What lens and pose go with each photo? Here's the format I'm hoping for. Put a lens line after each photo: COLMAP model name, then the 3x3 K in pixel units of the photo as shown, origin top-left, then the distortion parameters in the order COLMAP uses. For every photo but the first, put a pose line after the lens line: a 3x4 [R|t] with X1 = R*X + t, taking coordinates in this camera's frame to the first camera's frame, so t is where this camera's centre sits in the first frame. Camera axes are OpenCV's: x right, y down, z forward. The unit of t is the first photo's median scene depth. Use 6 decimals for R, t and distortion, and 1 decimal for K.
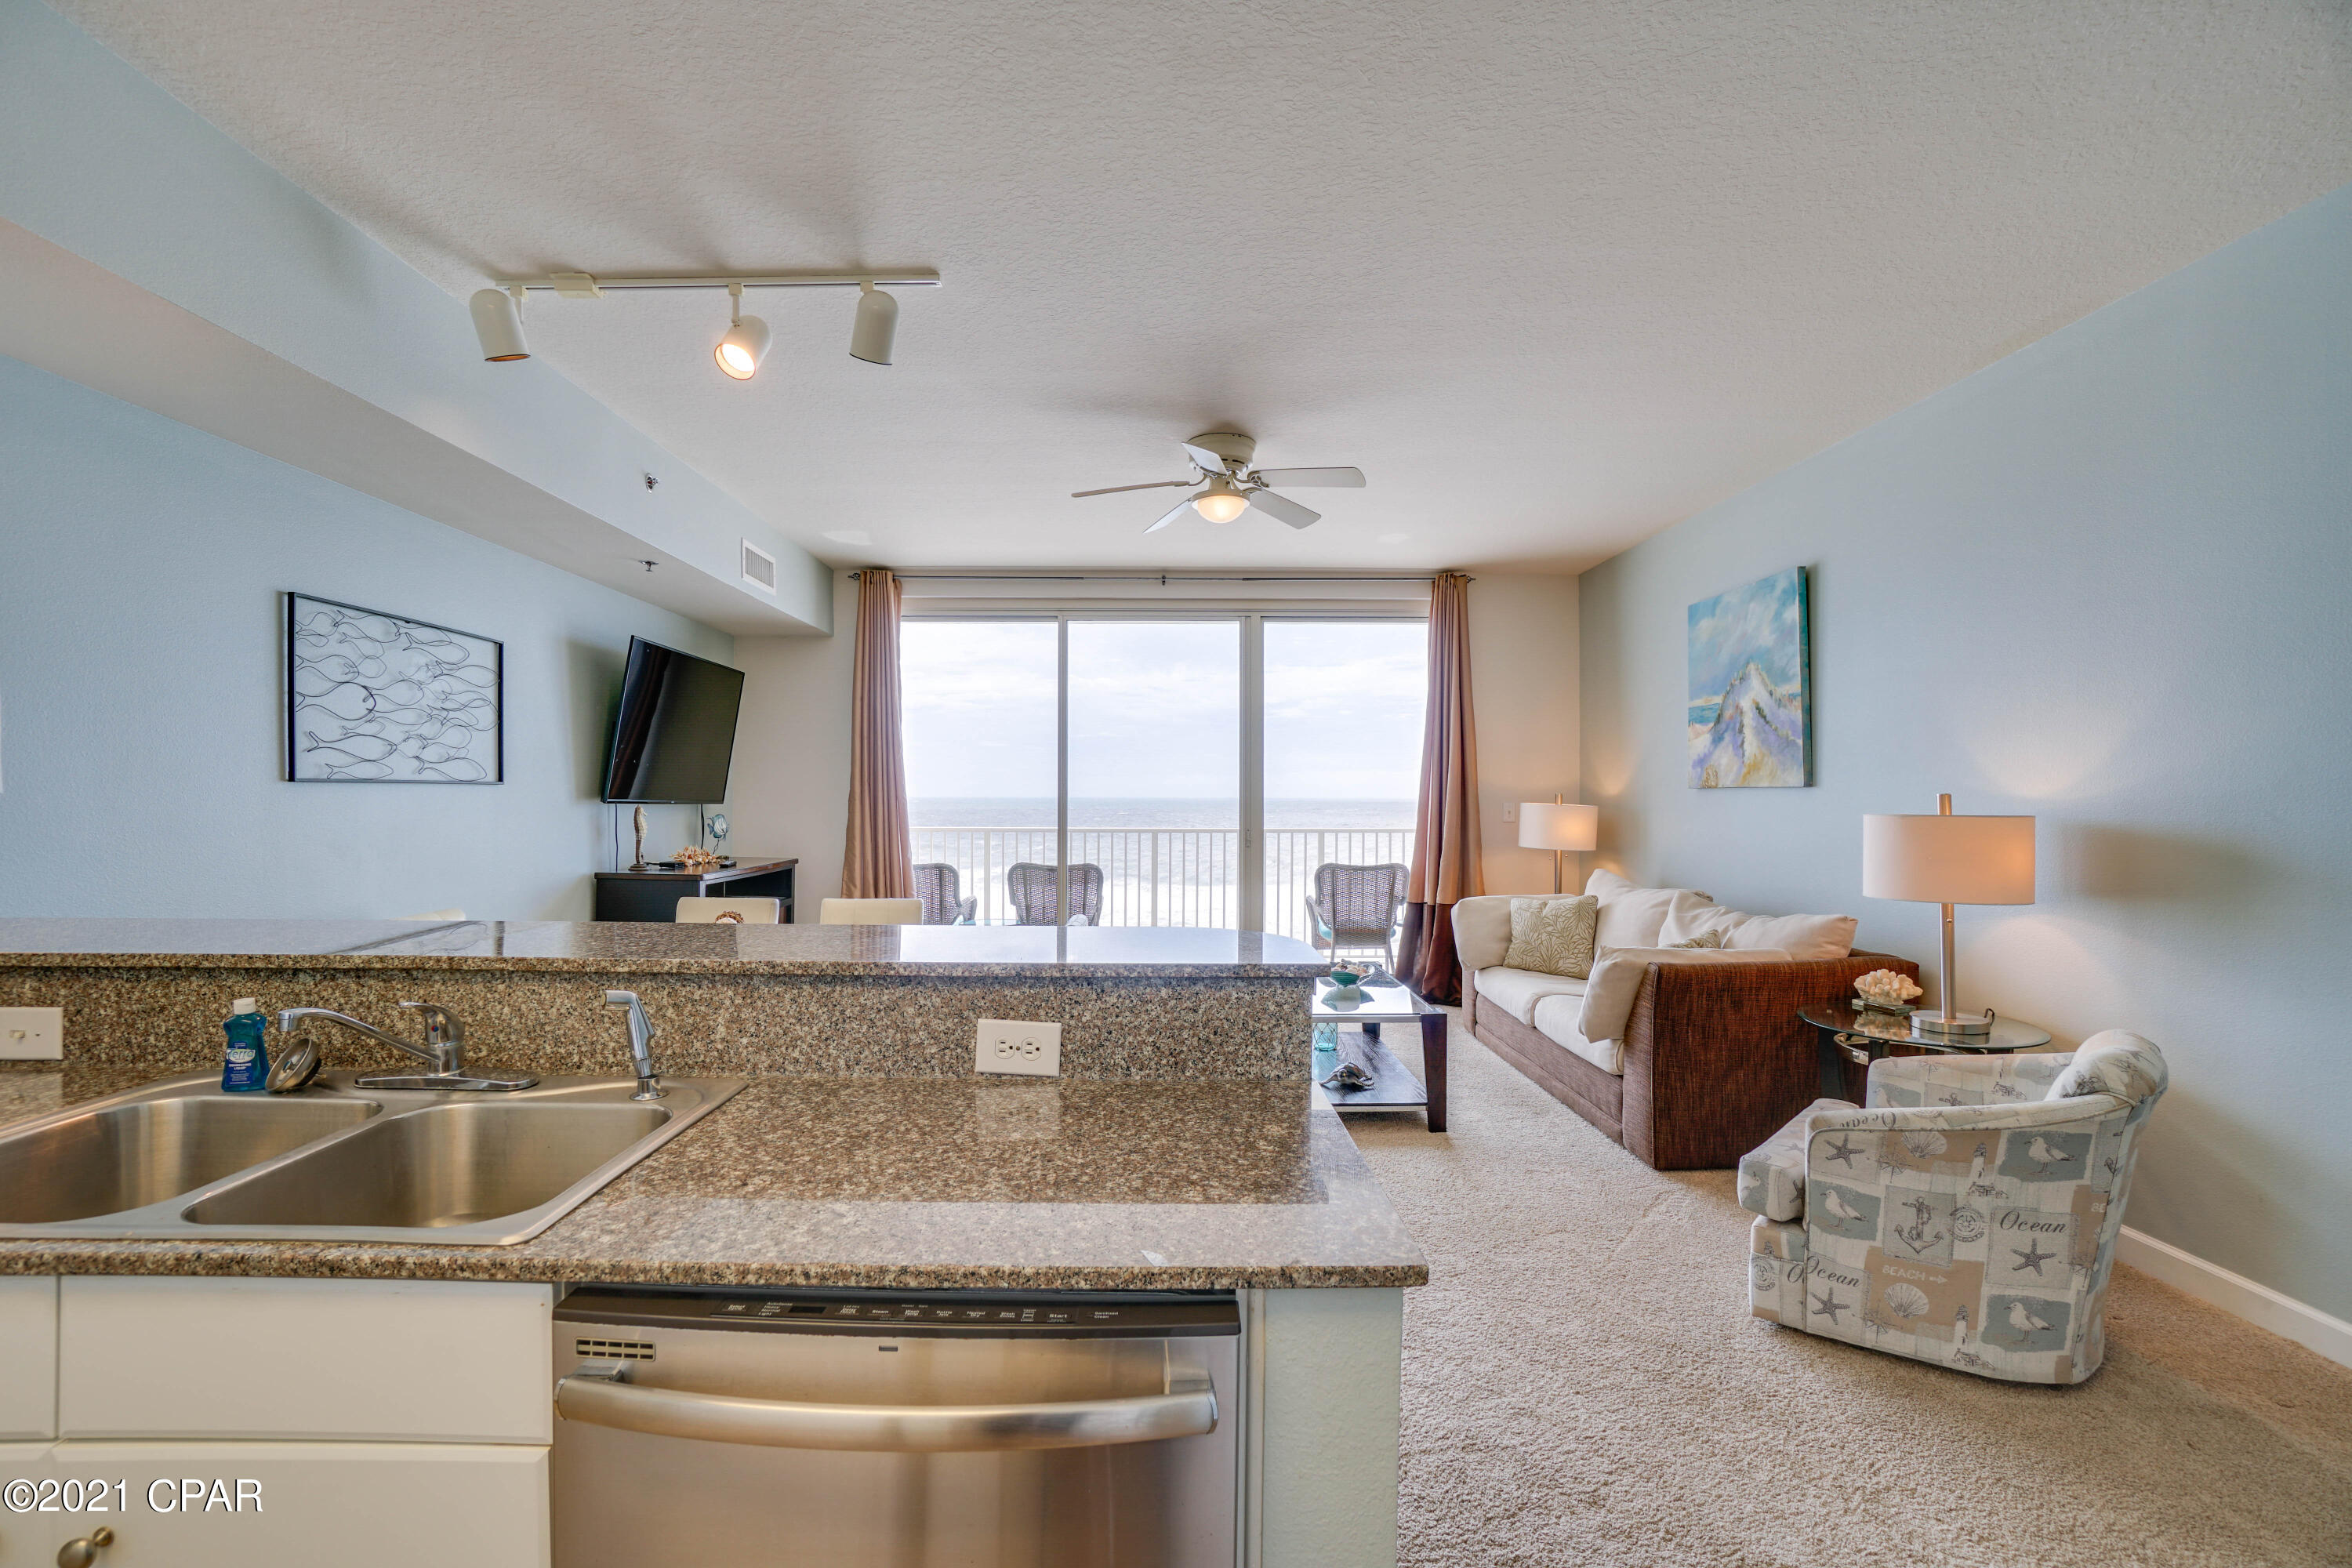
lens RADIAL K [[1027.5, 0, 1176.0], [0, 1027.5, 784.0], [0, 0, 1]] dist [-0.051219, -0.000040]
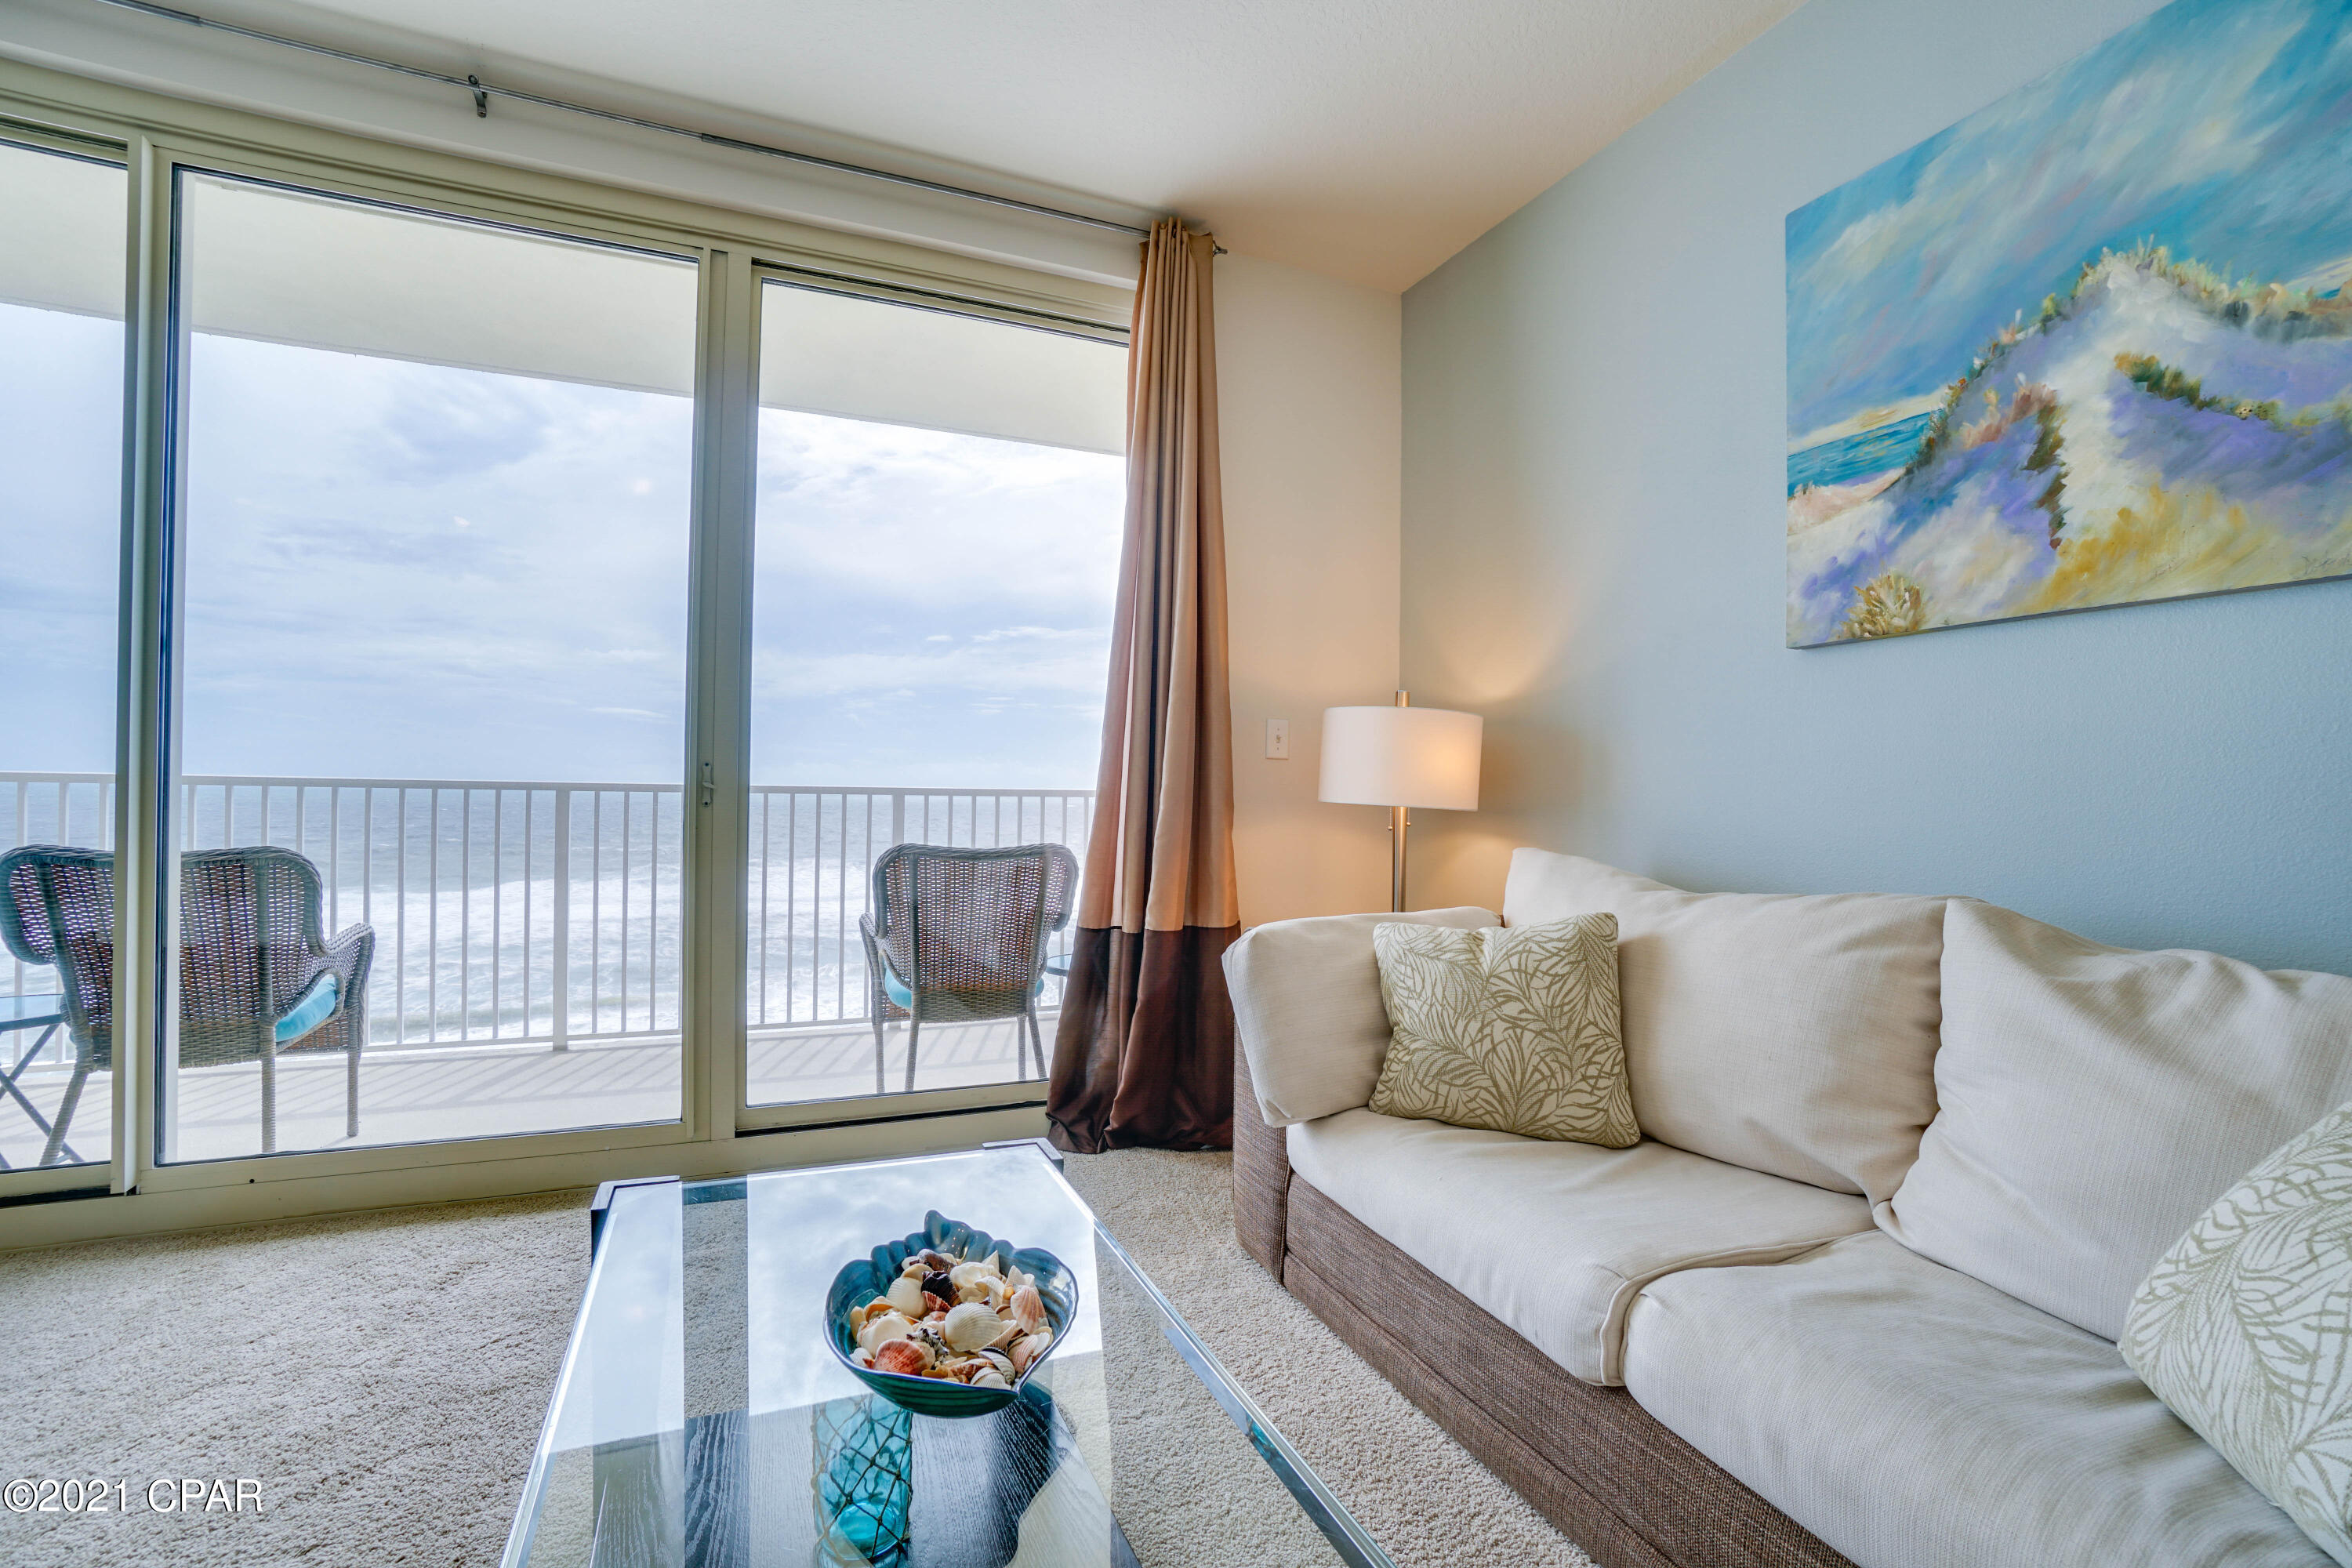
lens RADIAL K [[1034.3, 0, 1163.9], [0, 1034.3, 785.1], [0, 0, 1]] dist [-0.060316, 0.023807]
pose [[0.929955, 0.012304, 0.367466, 0.116425], [-0.014609, 0.999887, 0.003493, 0.063121], [-0.367382, -0.008617, 0.930030, 0.709618]]
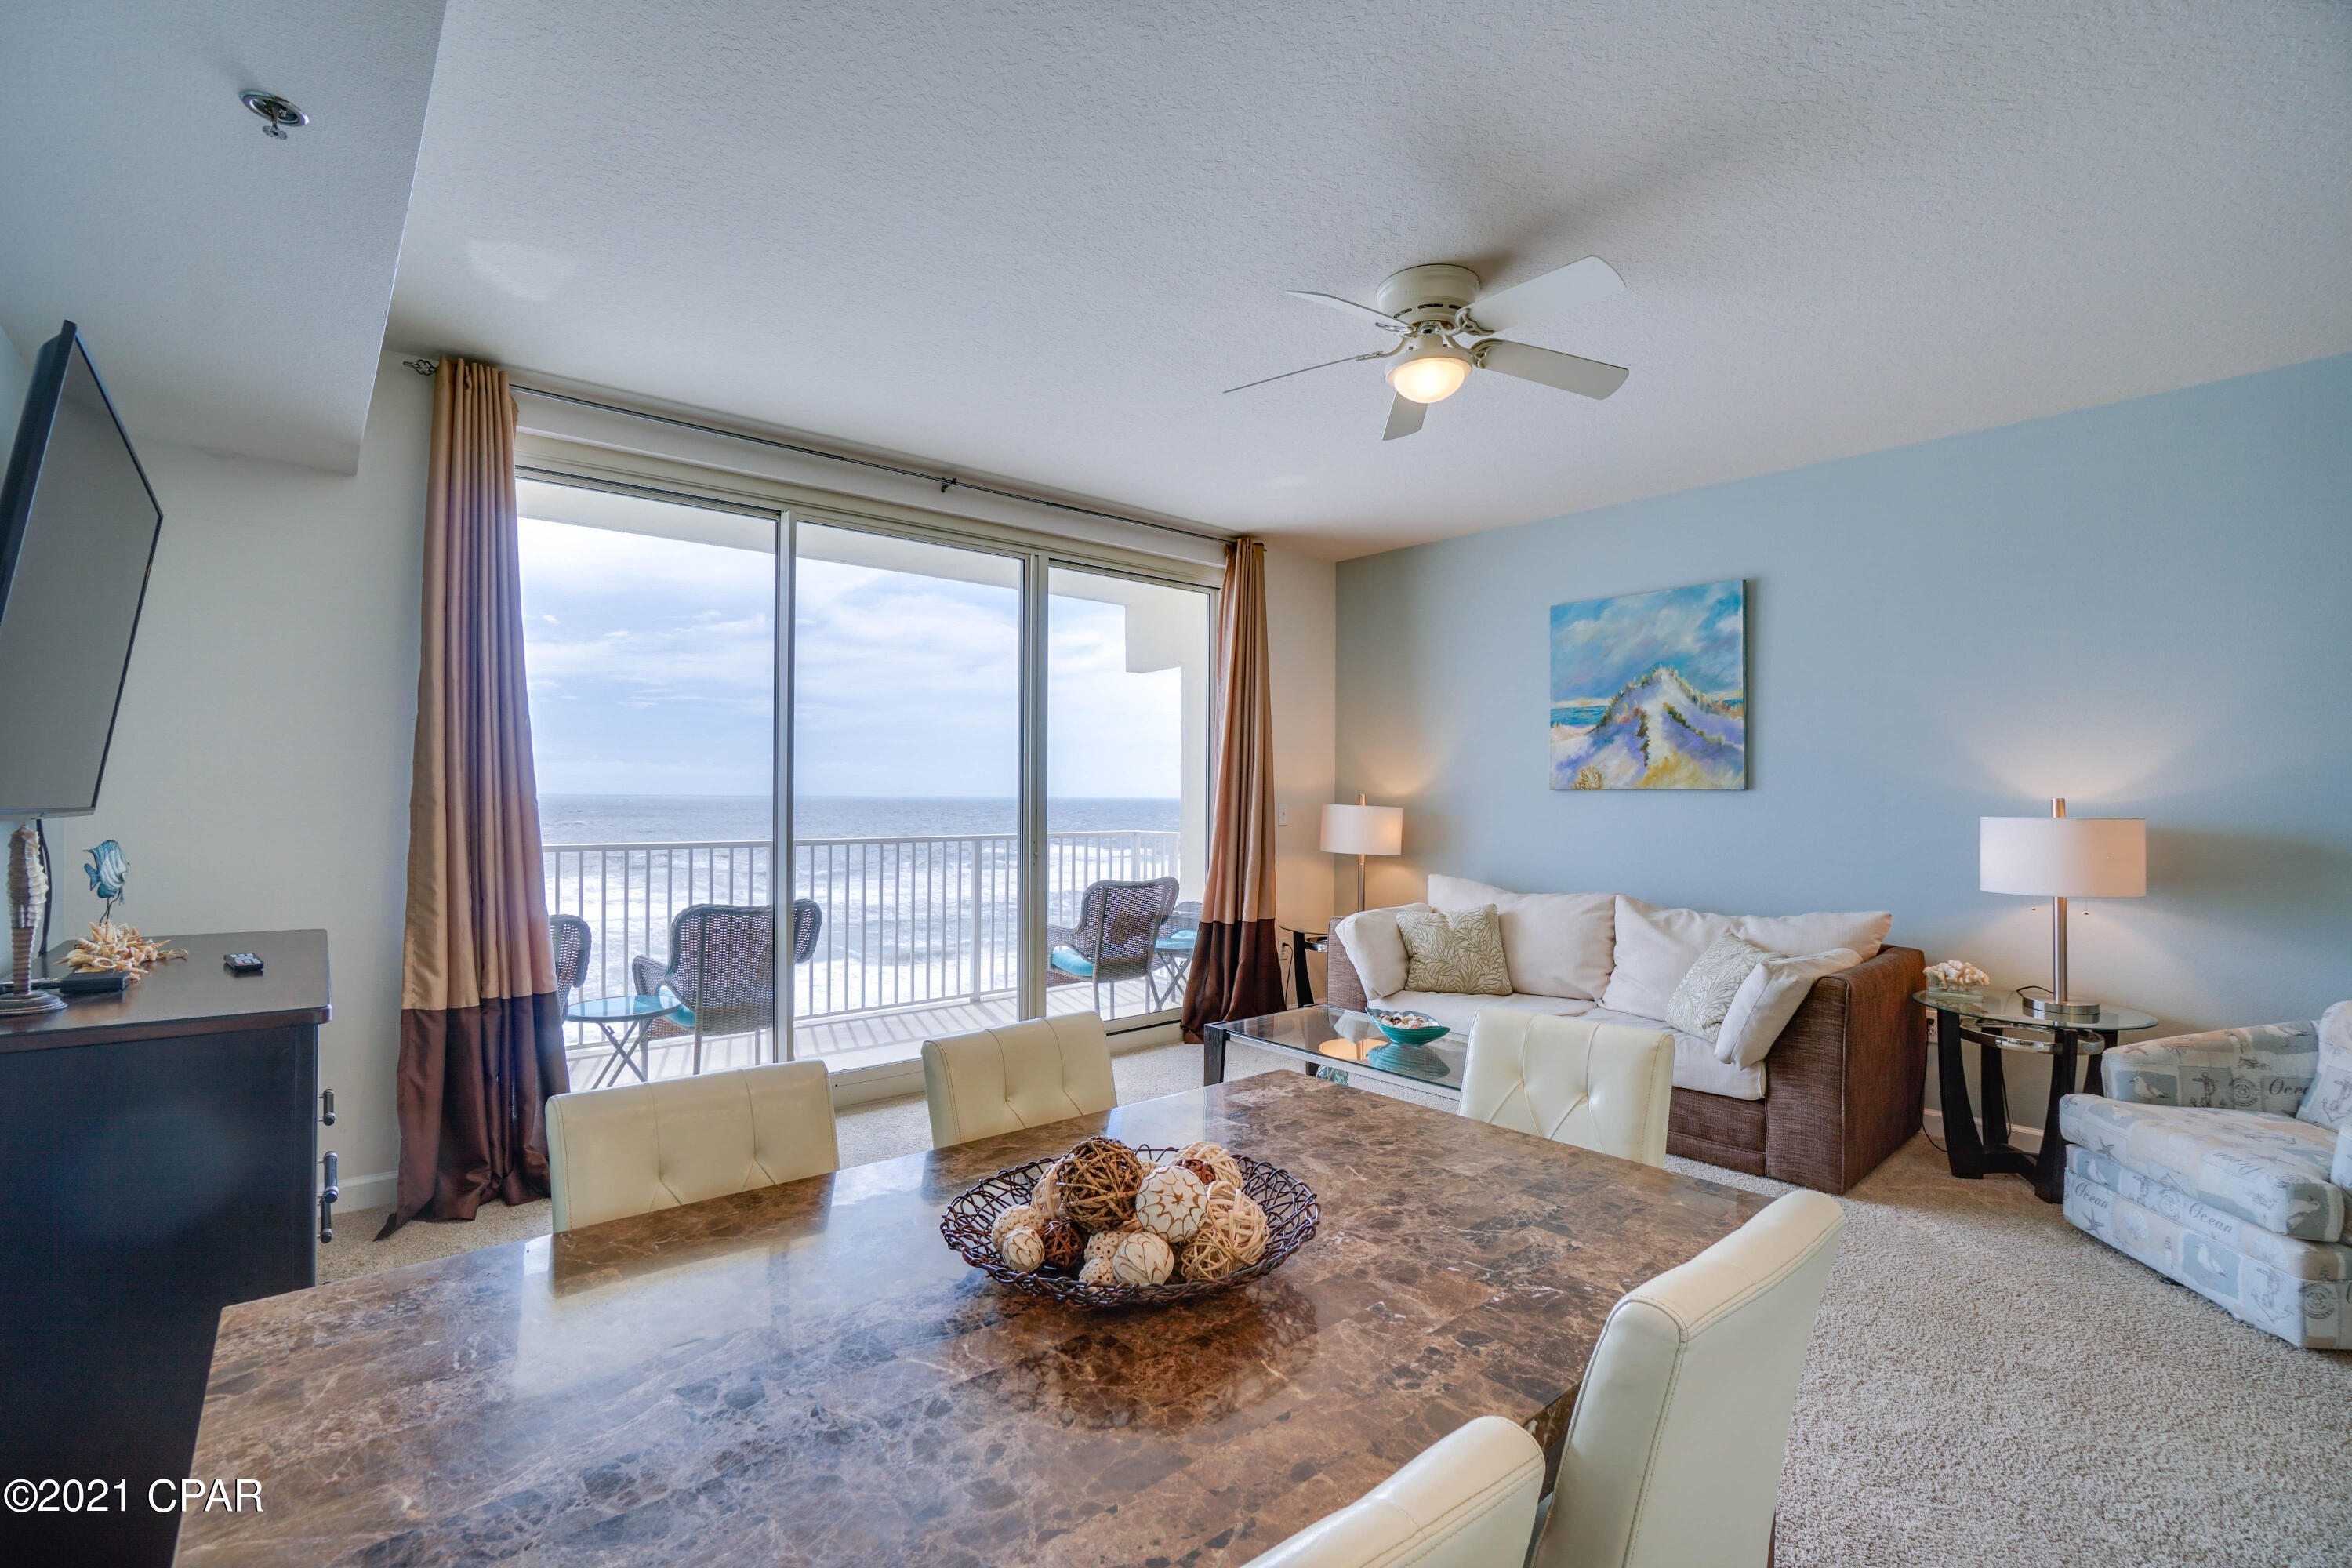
lens RADIAL K [[1034.3, 0, 1163.9], [0, 1034.3, 785.1], [0, 0, 1]] dist [-0.060316, 0.023807]
pose [[0.773594, 0.007725, 0.633634, -0.424652], [-0.010457, 0.999945, 0.000575, 0.002975], [-0.633595, -0.007070, 0.773633, 0.464245]]
